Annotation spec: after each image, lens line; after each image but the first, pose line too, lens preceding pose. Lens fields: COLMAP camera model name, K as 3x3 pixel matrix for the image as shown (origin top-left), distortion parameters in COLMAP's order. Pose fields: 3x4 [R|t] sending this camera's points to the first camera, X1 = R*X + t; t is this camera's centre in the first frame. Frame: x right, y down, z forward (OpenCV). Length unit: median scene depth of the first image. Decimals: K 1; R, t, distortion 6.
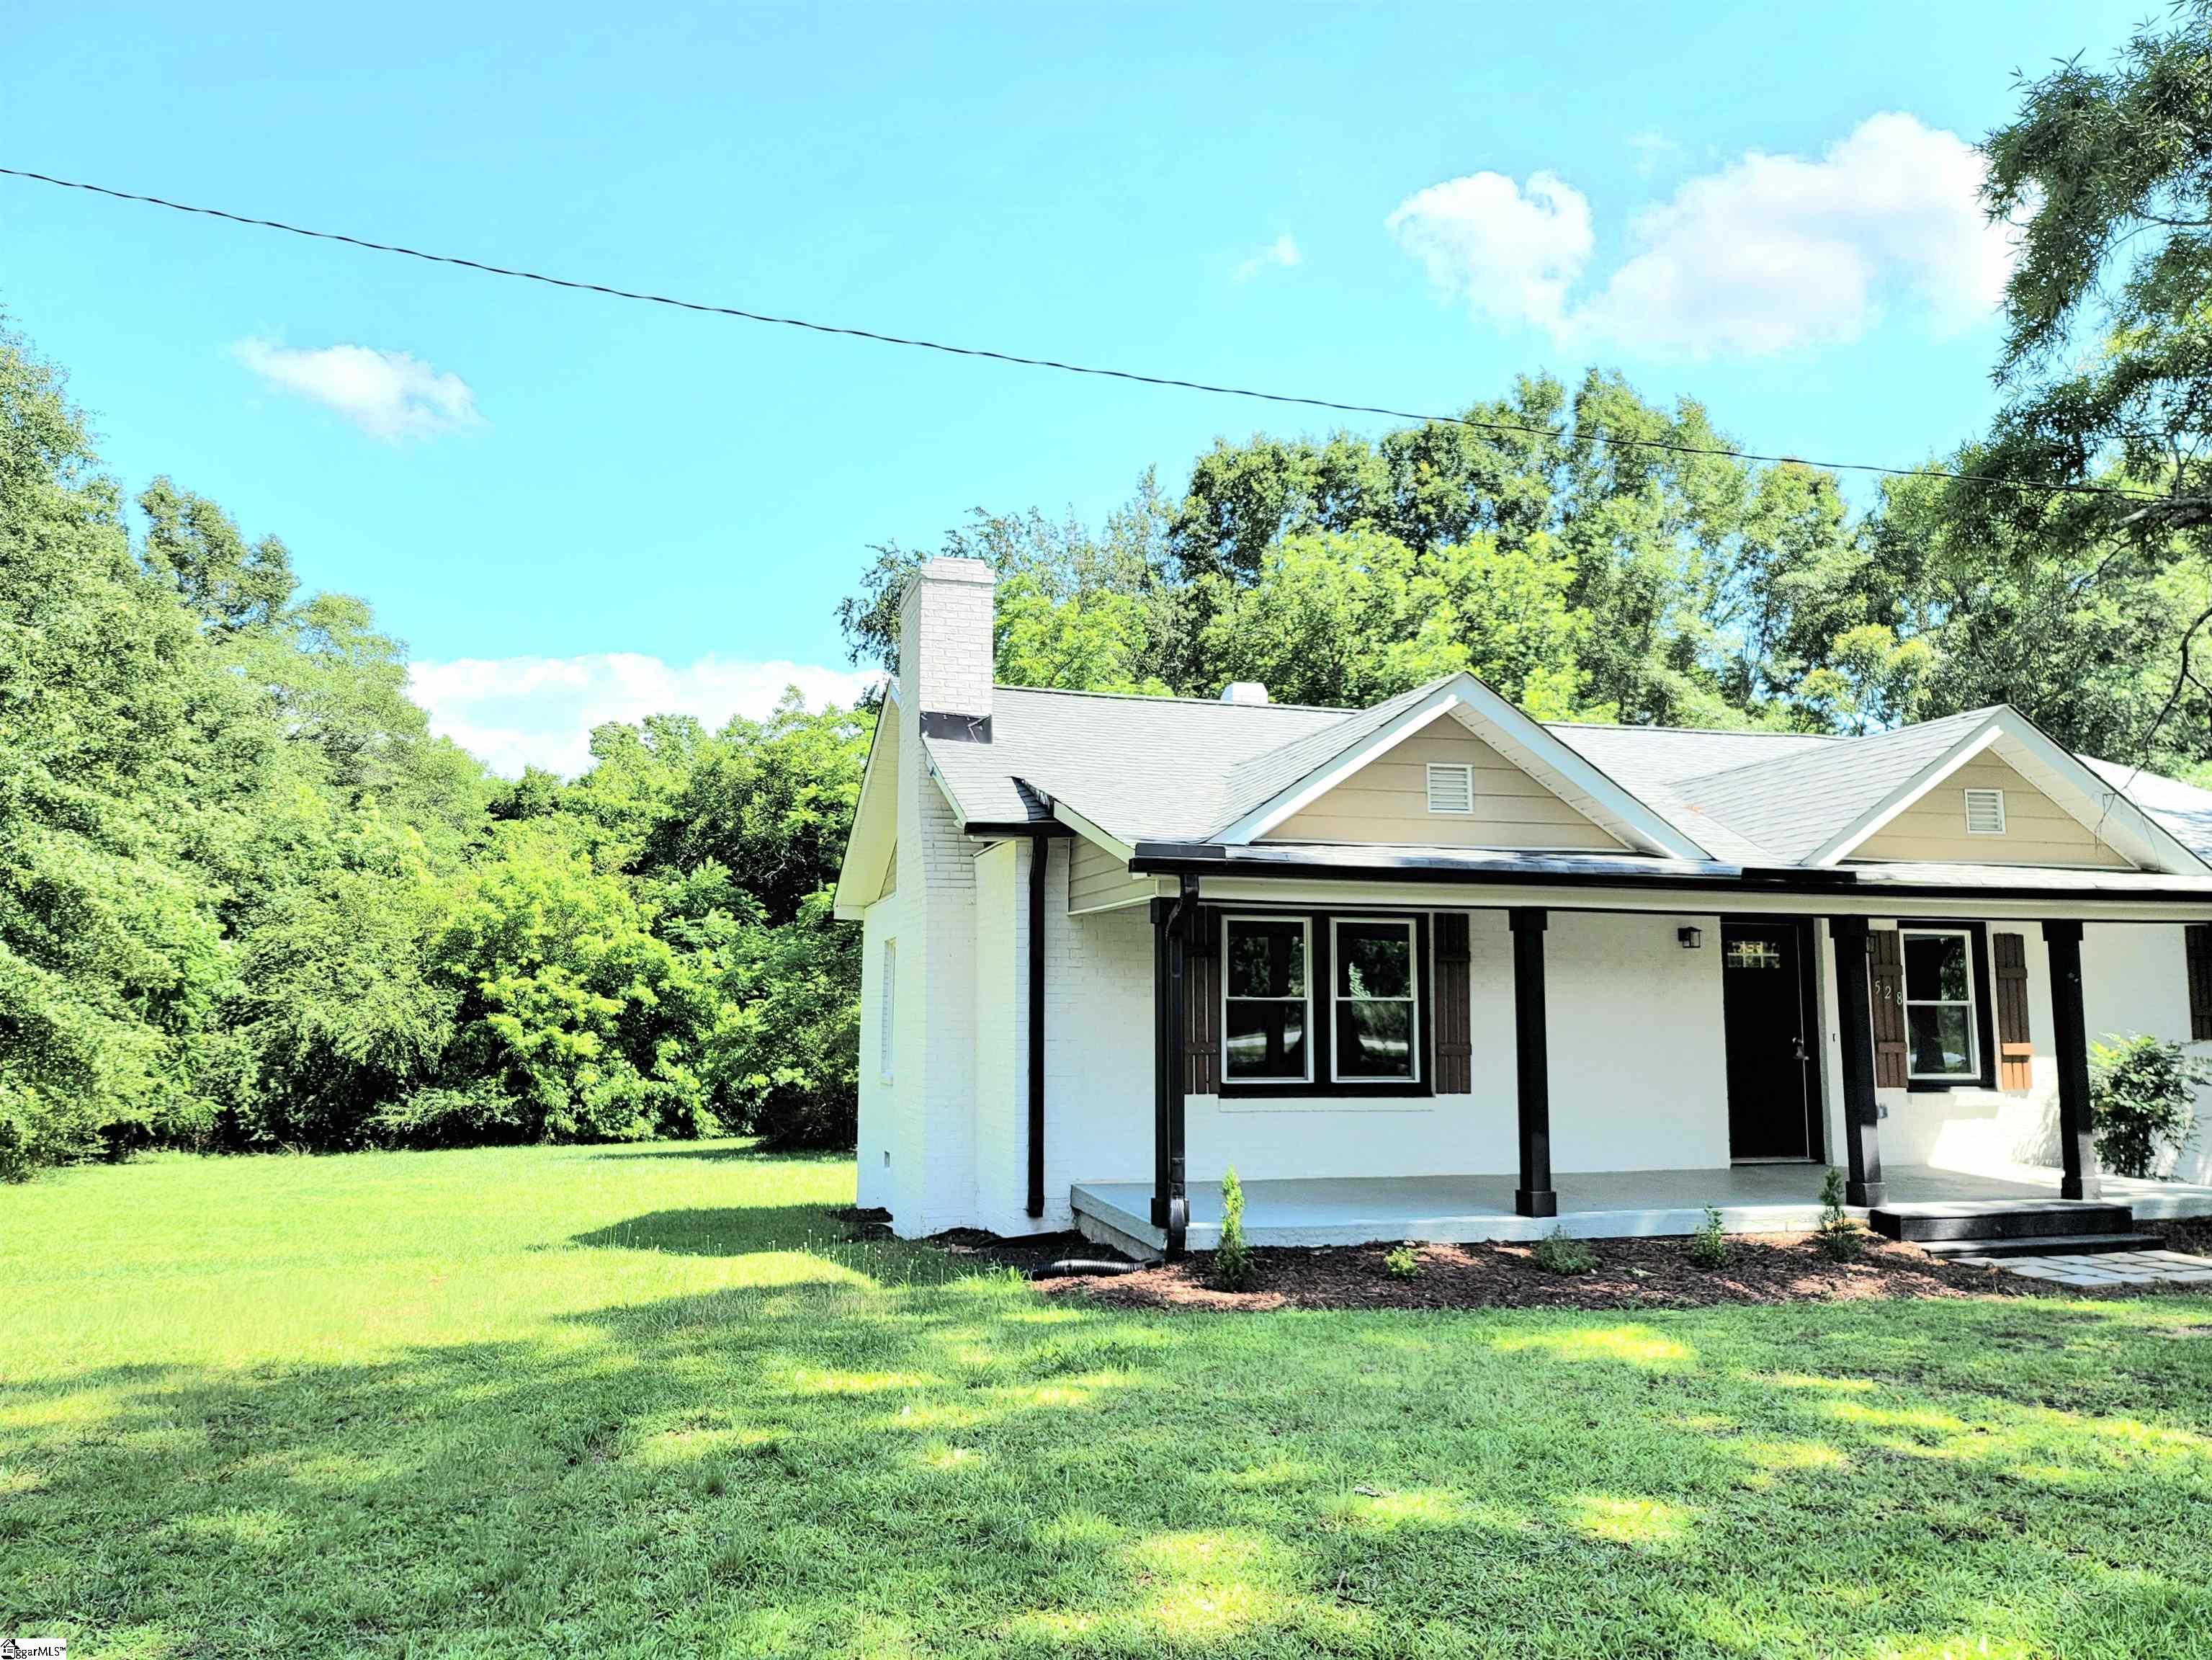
lens RADIAL K [[1578.3, 0, 1106.0], [0, 1578.3, 830.0], [0, 0, 1]] dist [0.007338, 0.005156]
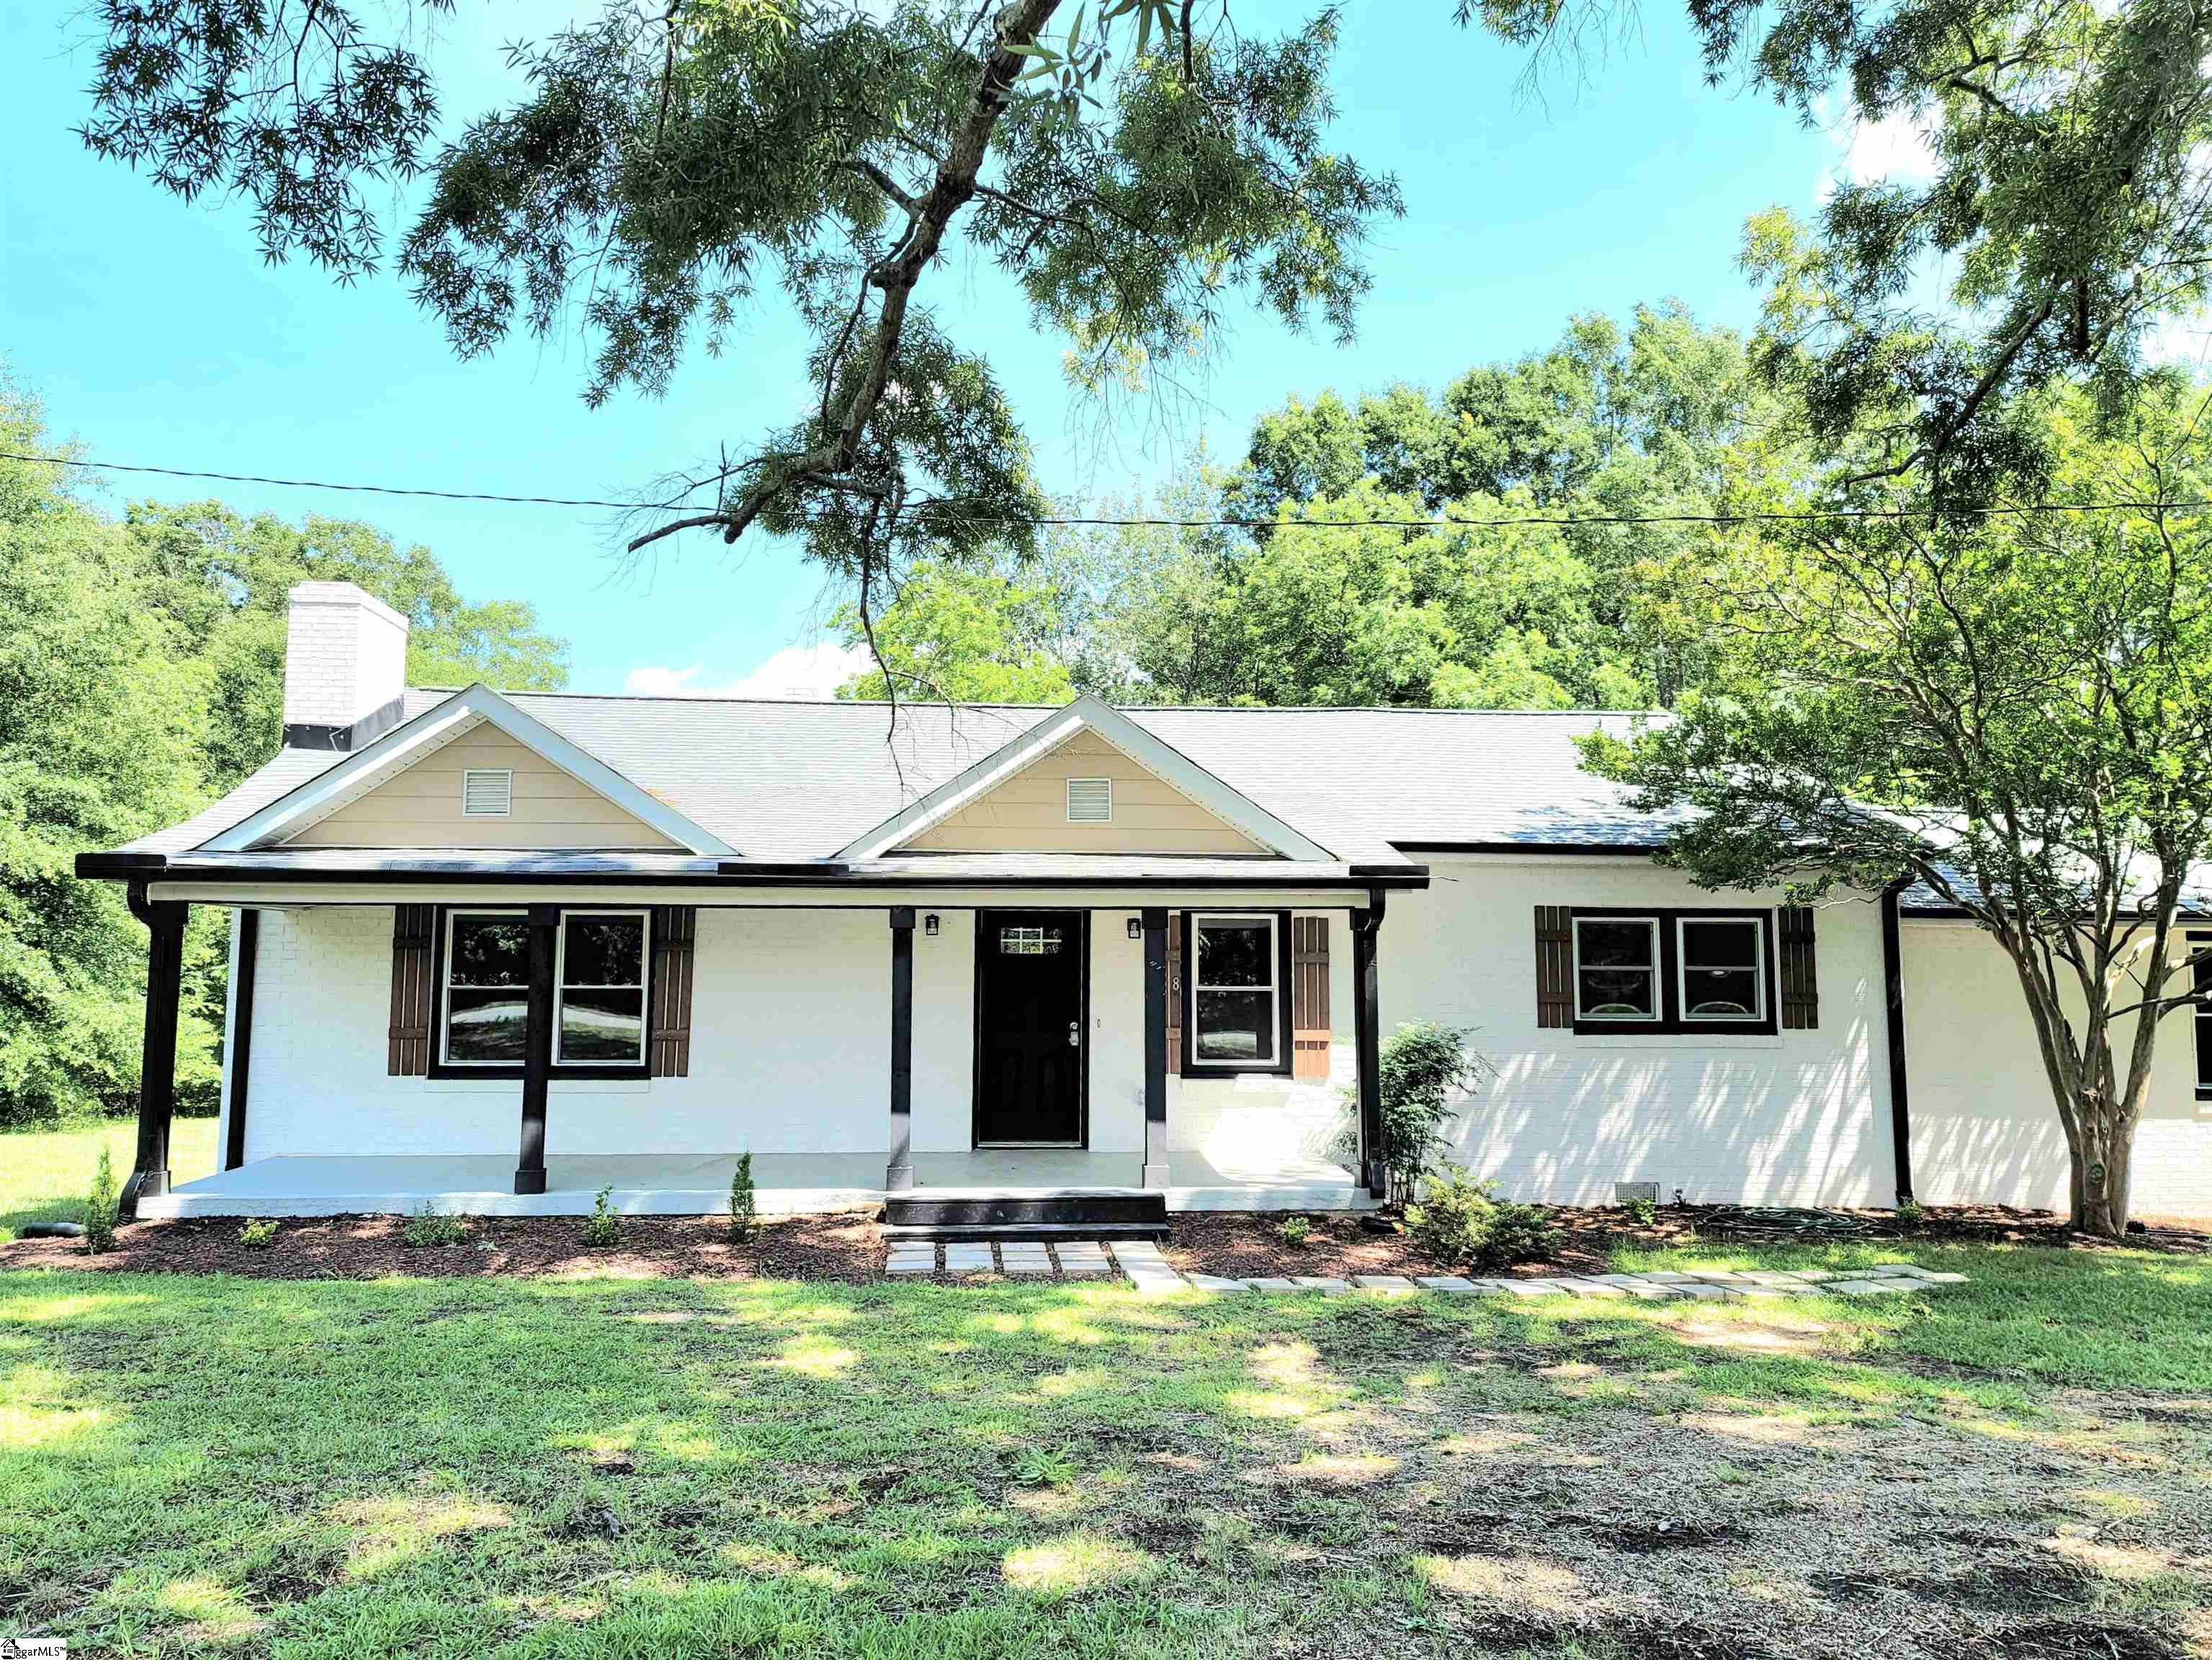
lens RADIAL K [[1619.6, 0, 1097.3], [0, 1619.6, 803.8], [0, 0, 1]] dist [0.054228, -0.041816]
pose [[0.985501, -0.021161, -0.168342, 0.641965], [0.021386, 0.999771, -0.000478, -0.008293], [0.168314, -0.003130, 0.985729, -0.017502]]
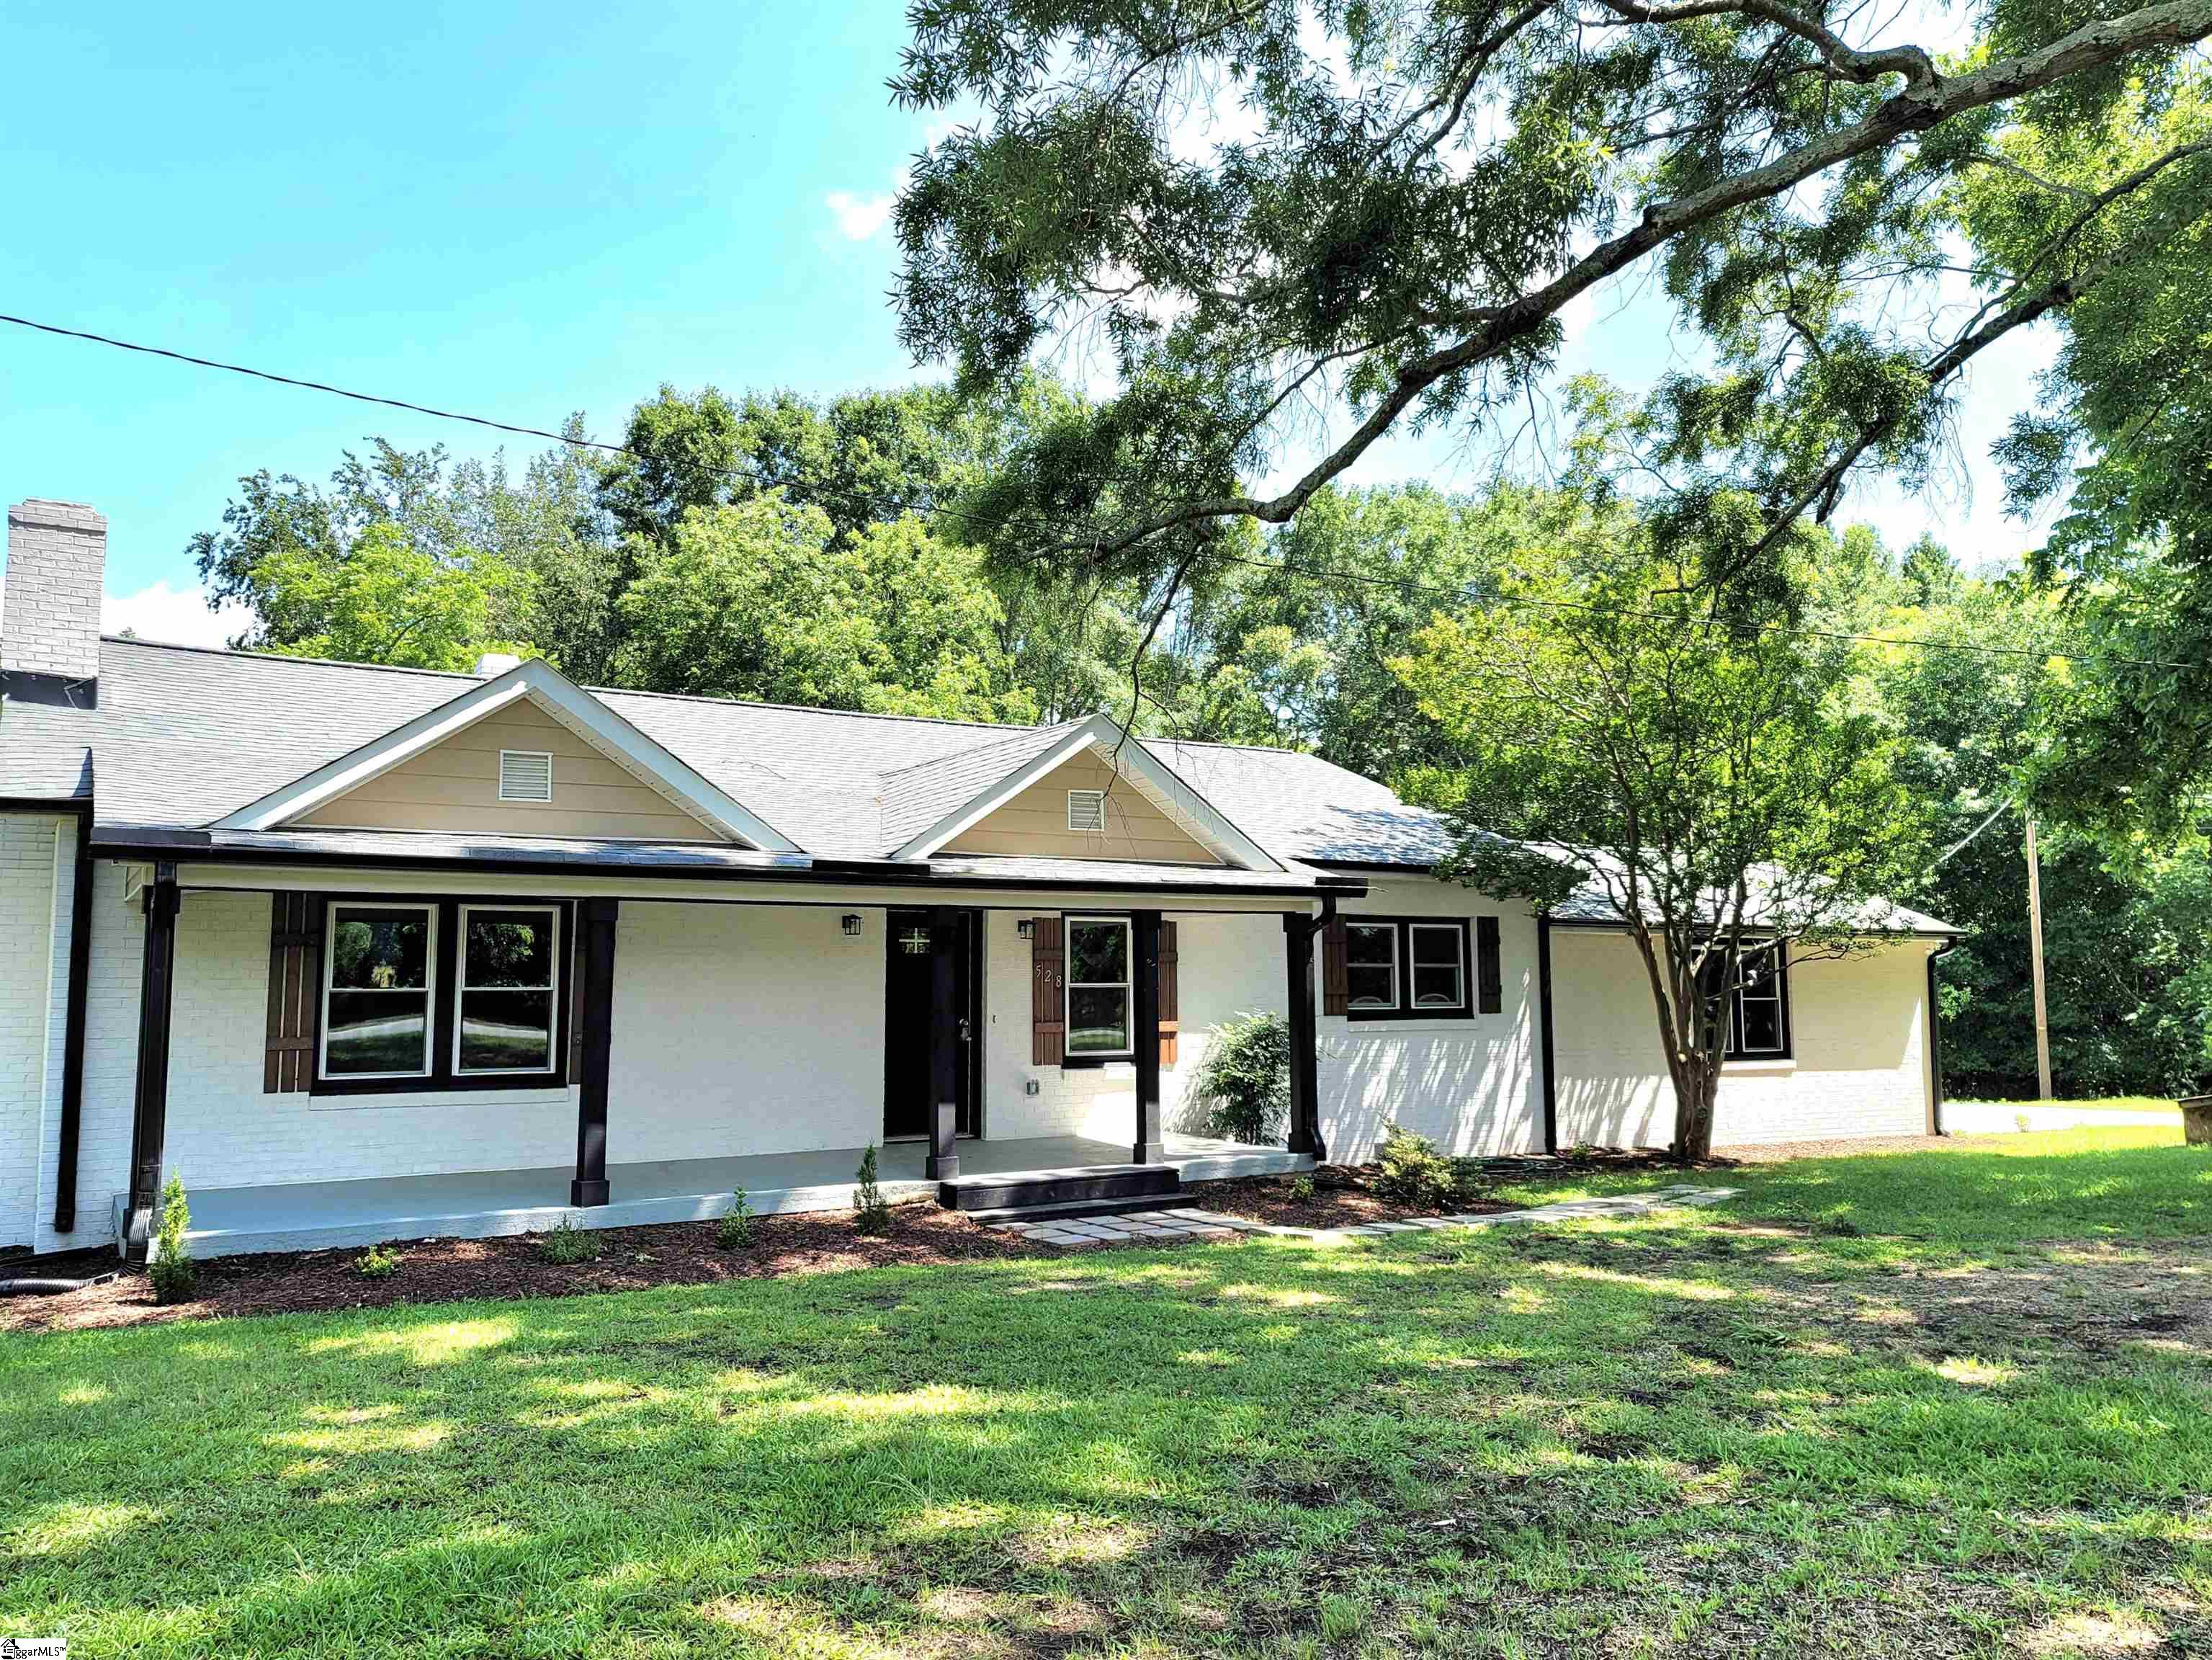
lens RADIAL K [[1613.5, 0, 1101.4], [0, 1613.5, 802.2], [0, 0, 1]] dist [-0.004534, -0.010264]
pose [[0.953325, 0.024419, 0.300958, 0.204448], [-0.024119, 0.999698, -0.004714, -0.011039], [-0.300982, -0.002765, 0.953626, -0.052798]]
